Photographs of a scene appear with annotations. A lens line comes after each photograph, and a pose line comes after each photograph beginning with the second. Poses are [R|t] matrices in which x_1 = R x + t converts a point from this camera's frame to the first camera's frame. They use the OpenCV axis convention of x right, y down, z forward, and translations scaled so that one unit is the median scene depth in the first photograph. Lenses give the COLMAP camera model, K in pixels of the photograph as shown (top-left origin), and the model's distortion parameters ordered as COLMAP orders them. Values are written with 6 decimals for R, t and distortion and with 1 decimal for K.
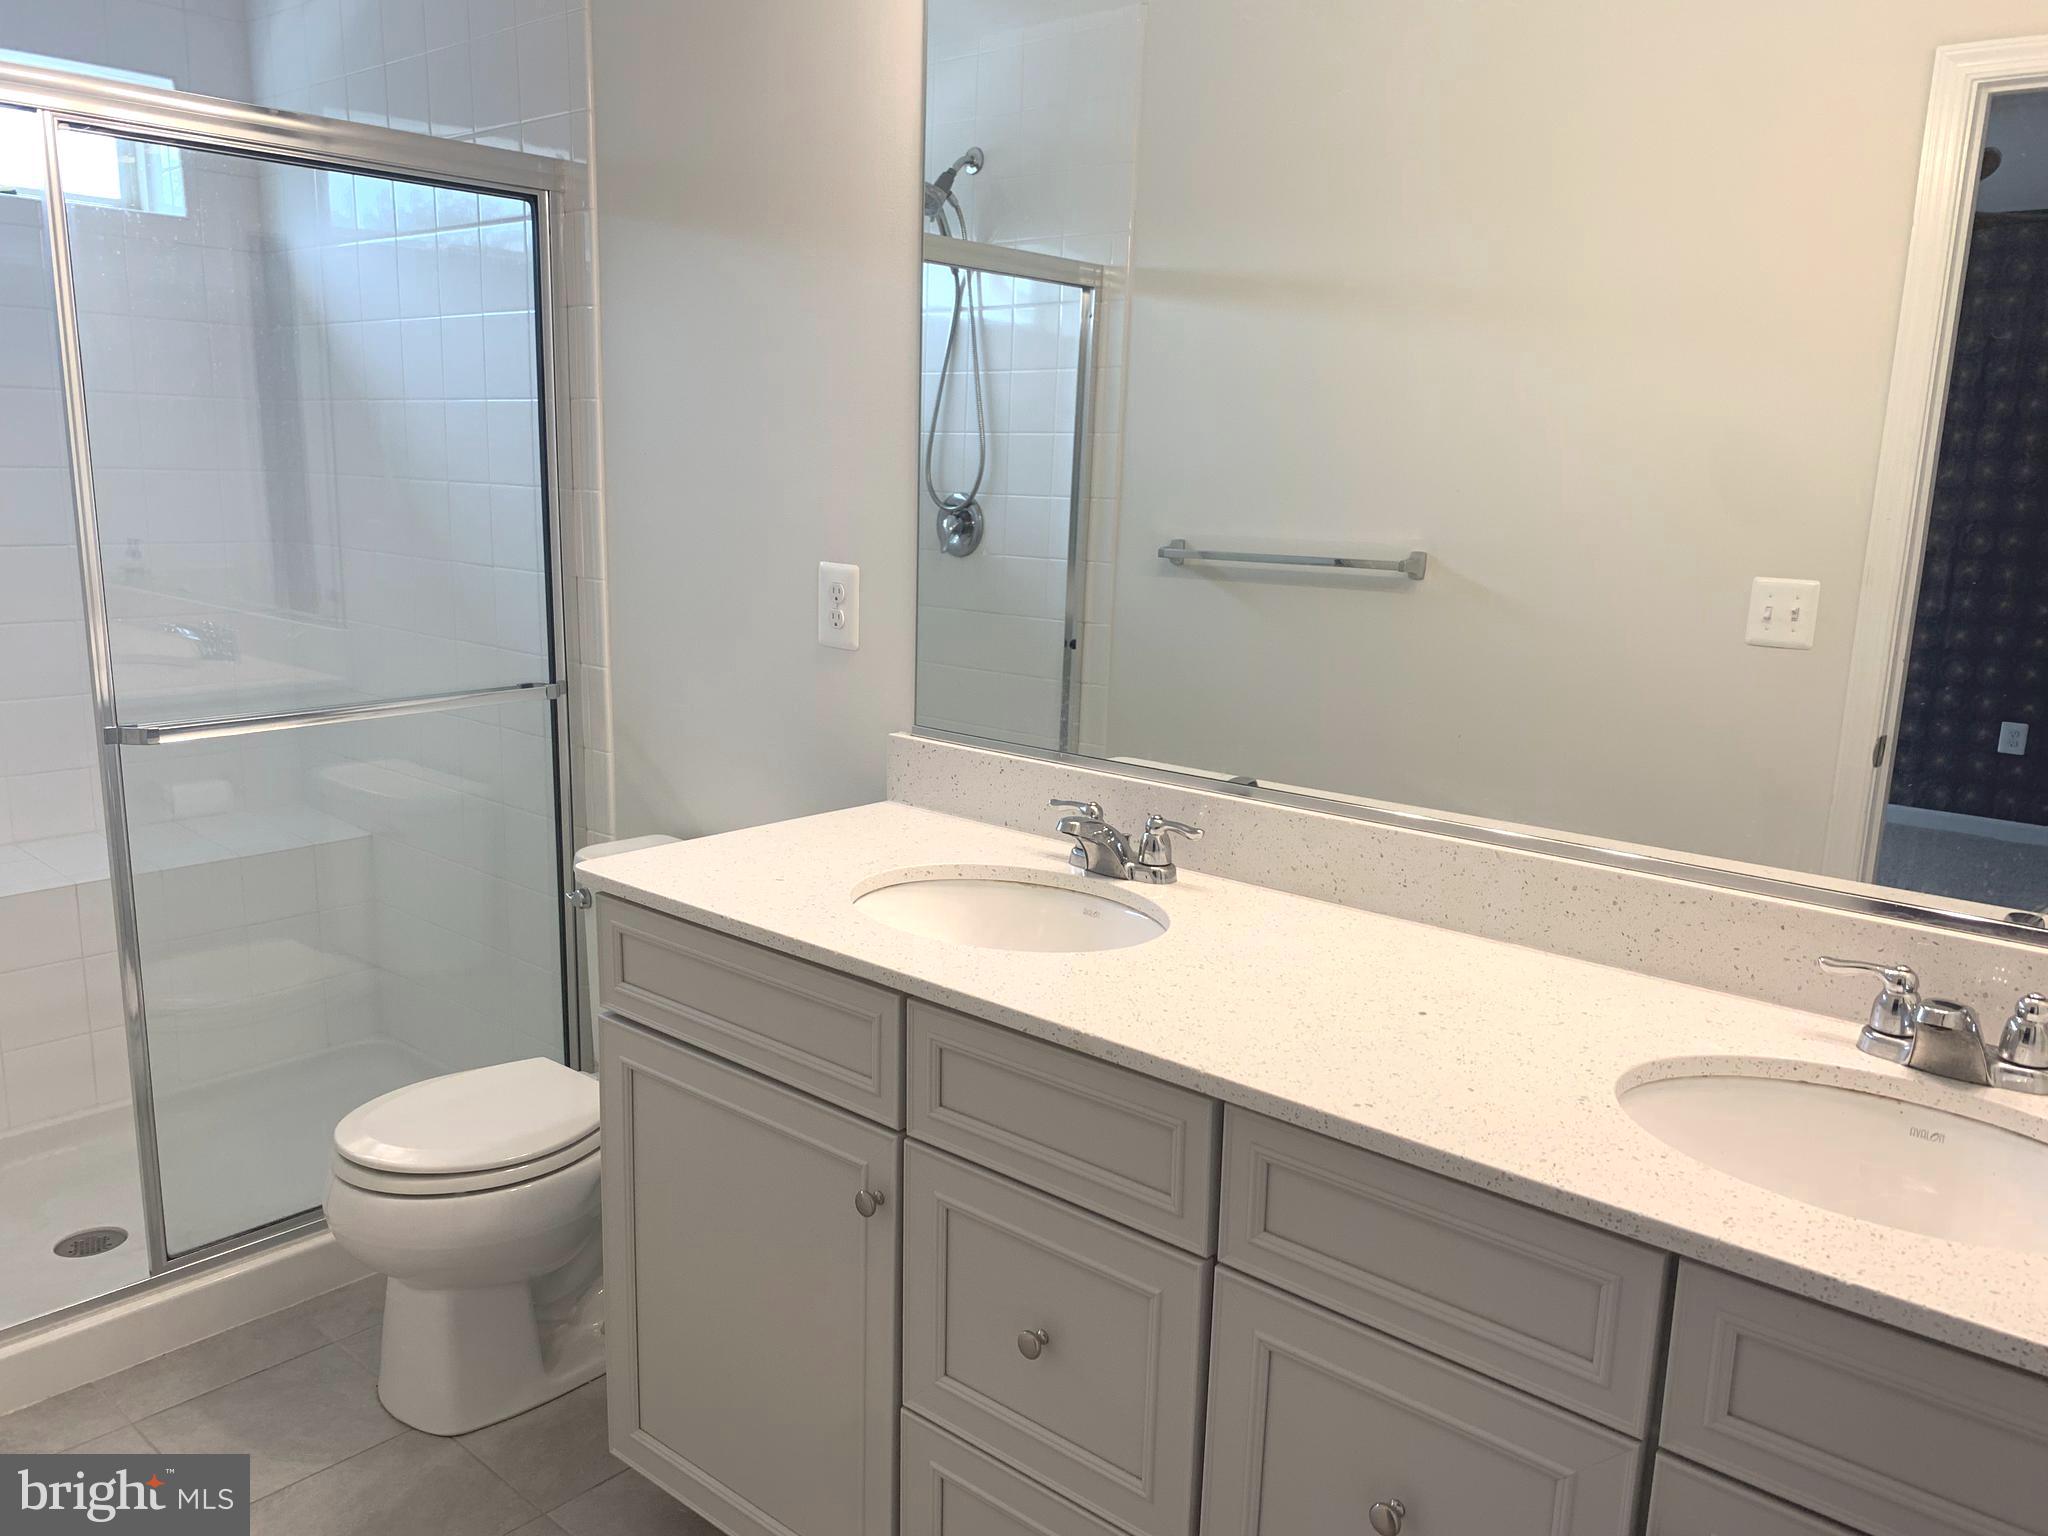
lens RADIAL K [[1588.9, 0, 1026.2], [0, 1588.9, 788.0], [0, 0, 1]] dist [0.092356, -0.147026]
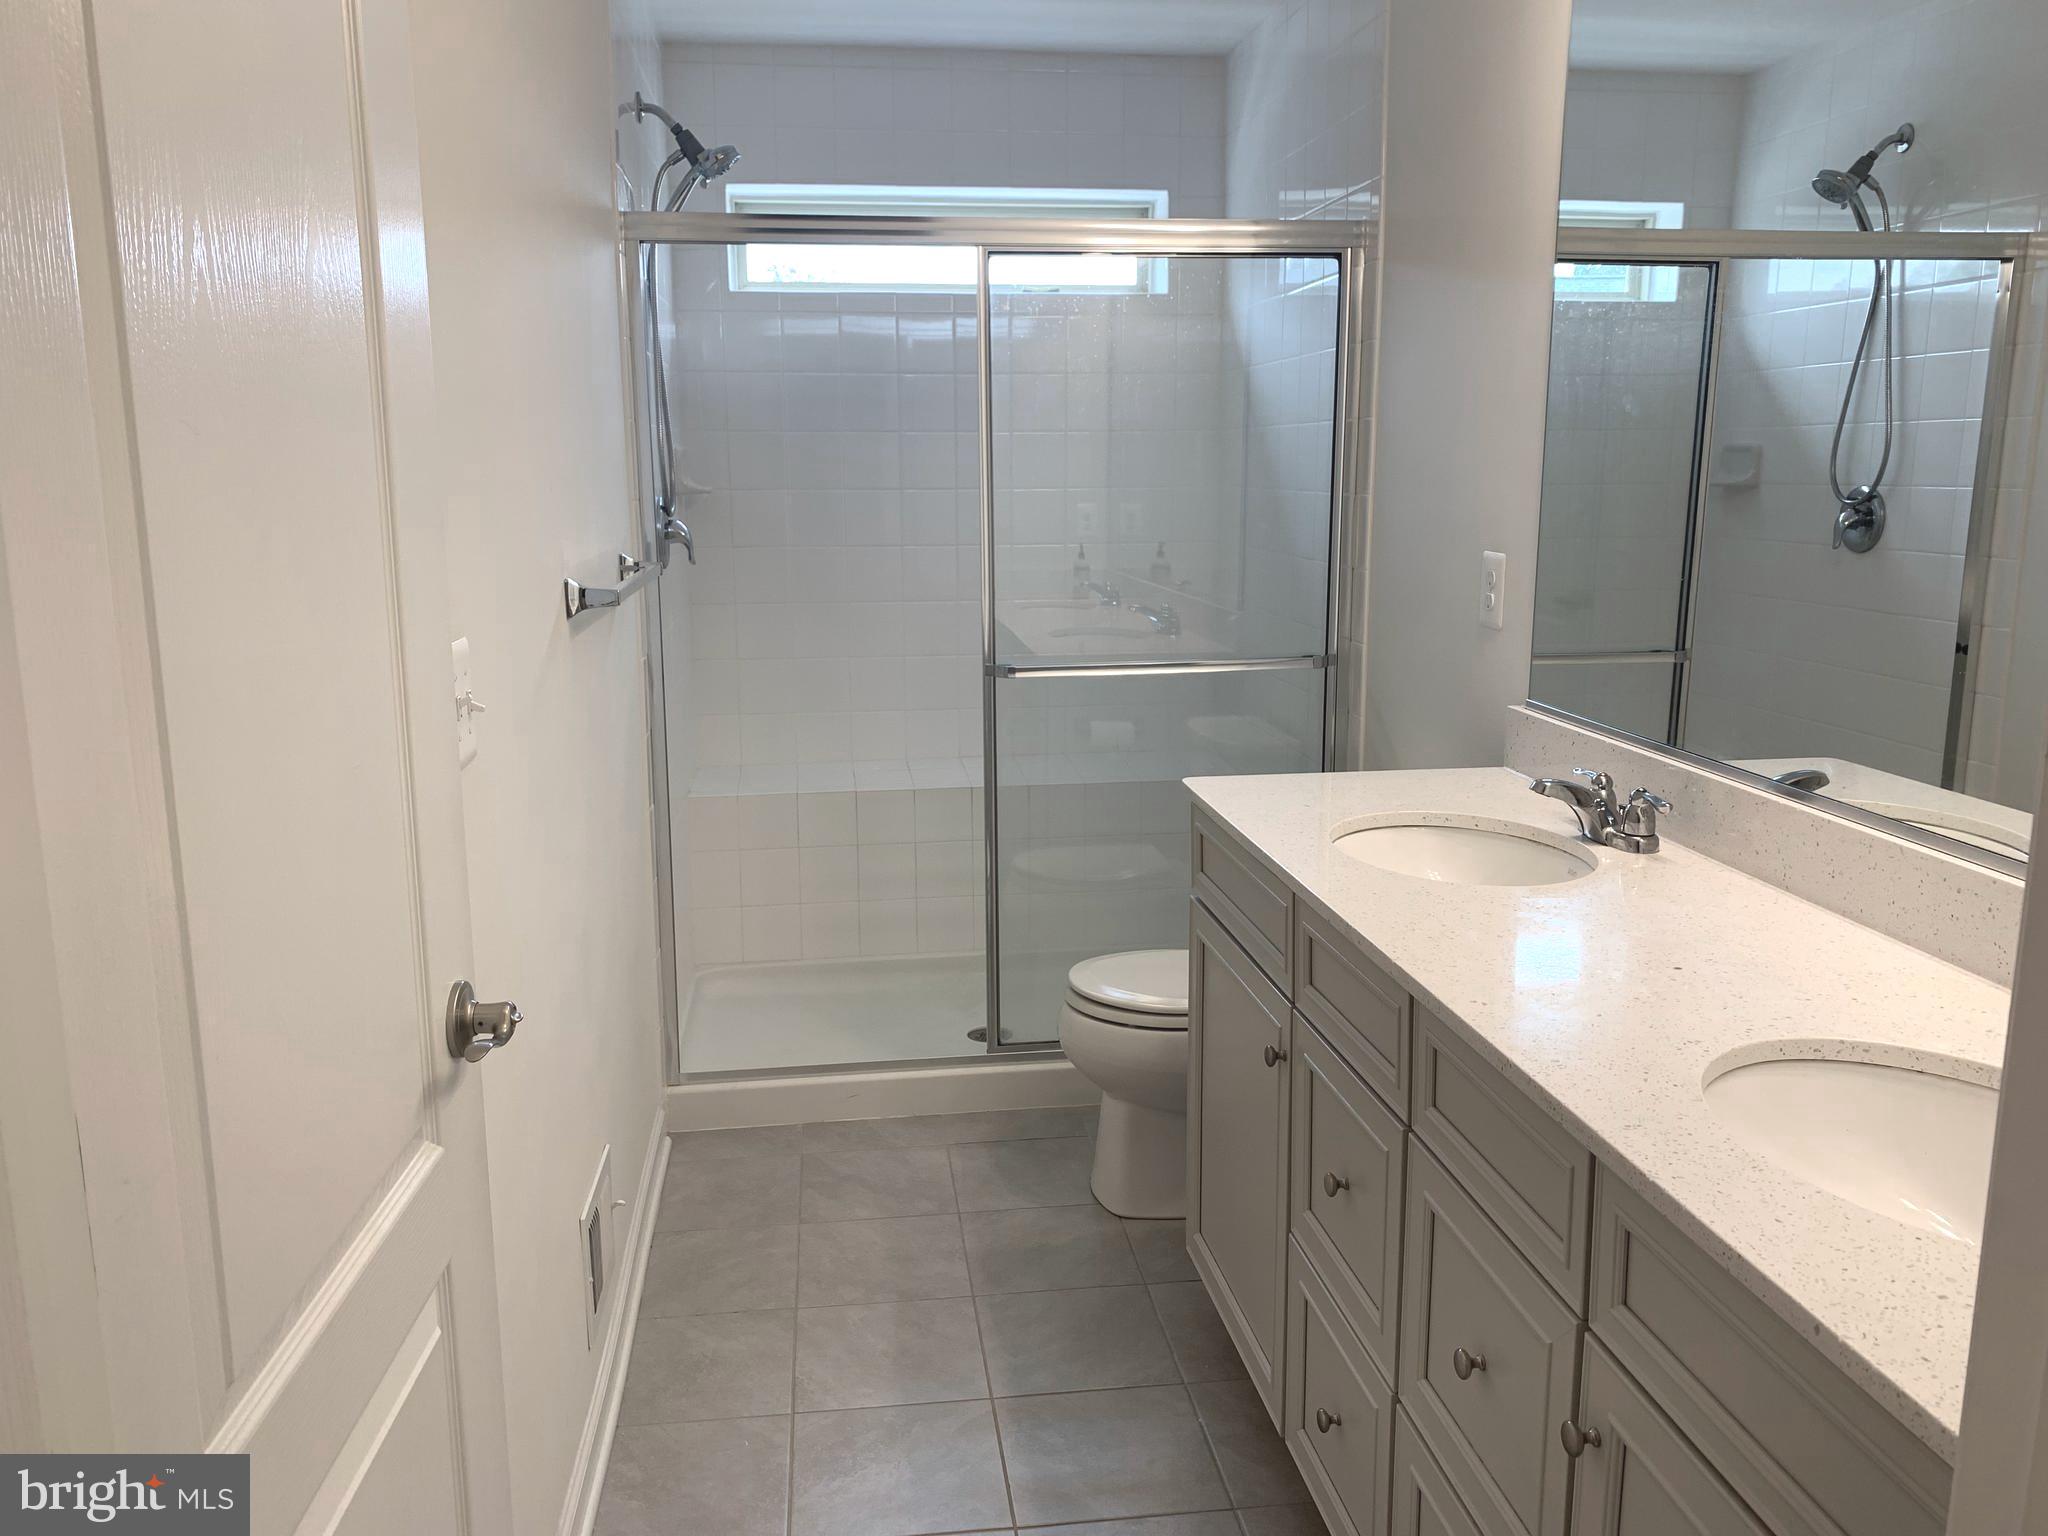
lens RADIAL K [[1588.9, 0, 1026.2], [0, 1588.9, 788.0], [0, 0, 1]] dist [0.092356, -0.147026]
pose [[0.746620, 0.099906, -0.657706, 0.252720], [-0.103605, 0.994058, 0.033387, 0.012702], [0.657133, 0.043214, 0.752535, -0.036315]]
